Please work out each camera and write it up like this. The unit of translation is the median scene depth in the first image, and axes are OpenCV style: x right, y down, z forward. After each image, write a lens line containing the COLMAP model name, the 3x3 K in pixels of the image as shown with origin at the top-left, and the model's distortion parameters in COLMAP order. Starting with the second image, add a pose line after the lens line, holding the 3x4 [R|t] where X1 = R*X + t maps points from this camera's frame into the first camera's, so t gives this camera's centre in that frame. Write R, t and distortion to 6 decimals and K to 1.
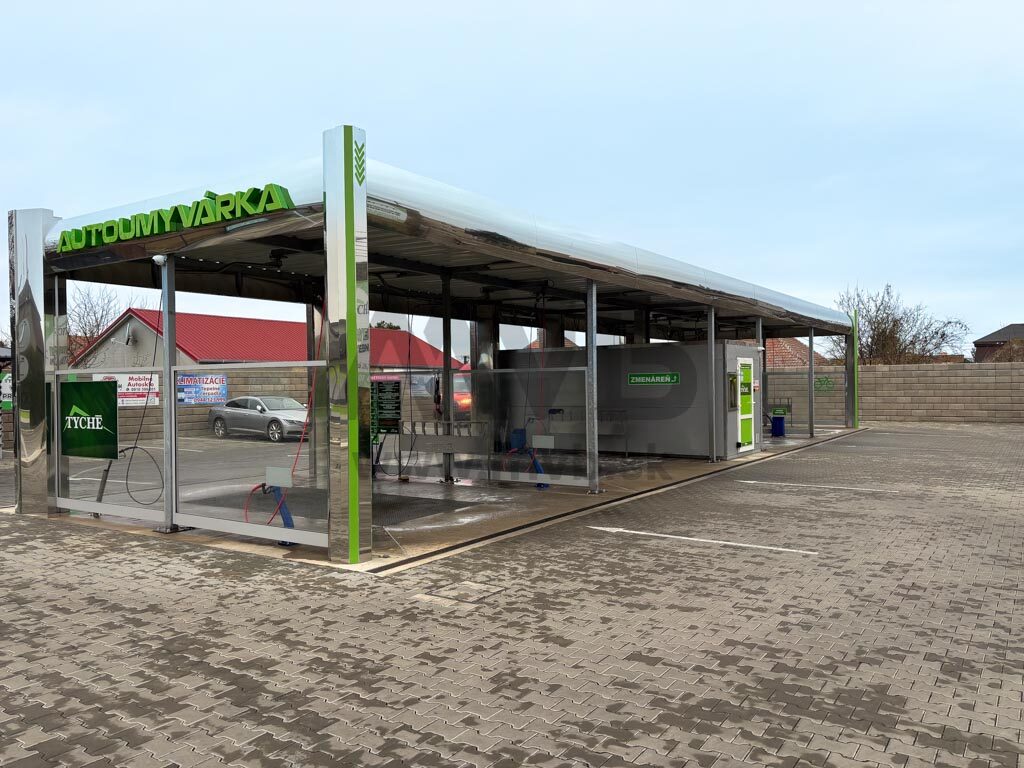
lens RADIAL K [[758.2, 0, 518.0], [0, 758.2, 390.2], [0, 0, 1]] dist [0.030145, -0.031113]
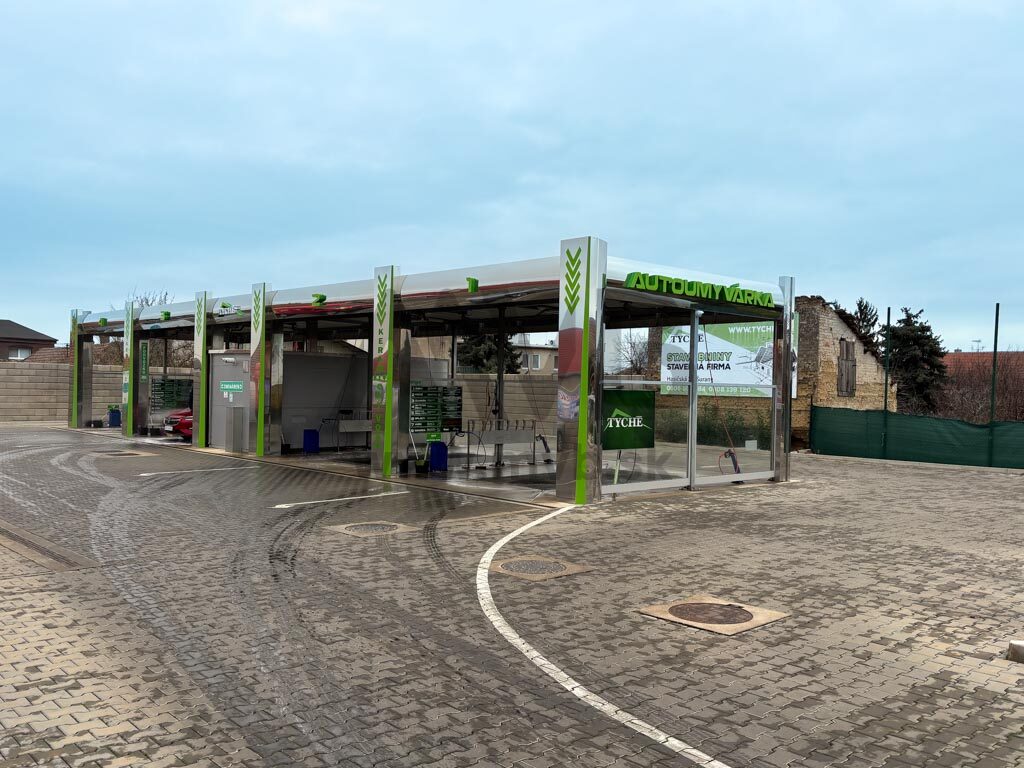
lens RADIAL K [[854.2, 0, 512.9], [0, 854.2, 388.1], [0, 0, 1]] dist [-0.000345, -0.006657]
pose [[0.259622, 0.013338, 0.965618, -2.234188], [-0.015801, 0.999829, -0.009563, 0.002761], [-0.965581, -0.012775, 0.259788, 0.913988]]
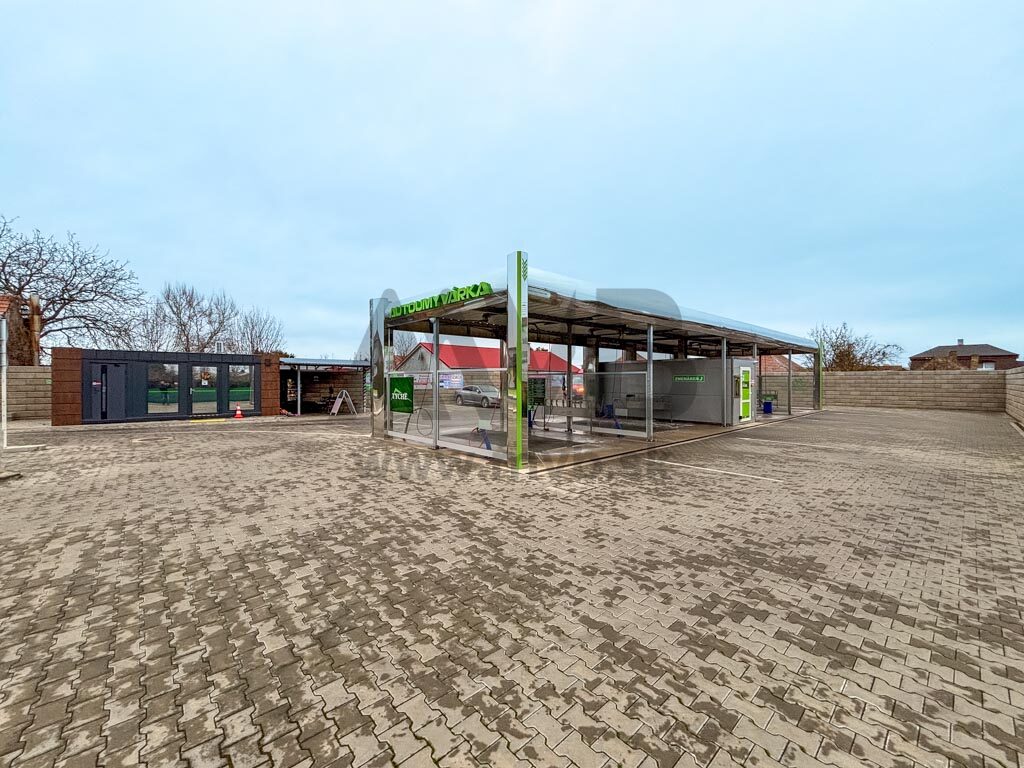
lens RADIAL K [[409.6, 0, 513.4], [0, 409.6, 379.6], [0, 0, 1]] dist [-0.009192, -0.000356]
pose [[0.969000, 0.011333, -0.246800, 0.028922], [-0.013641, 0.999878, -0.007641, 0.000231], [0.246684, 0.010770, 0.969036, -0.043350]]
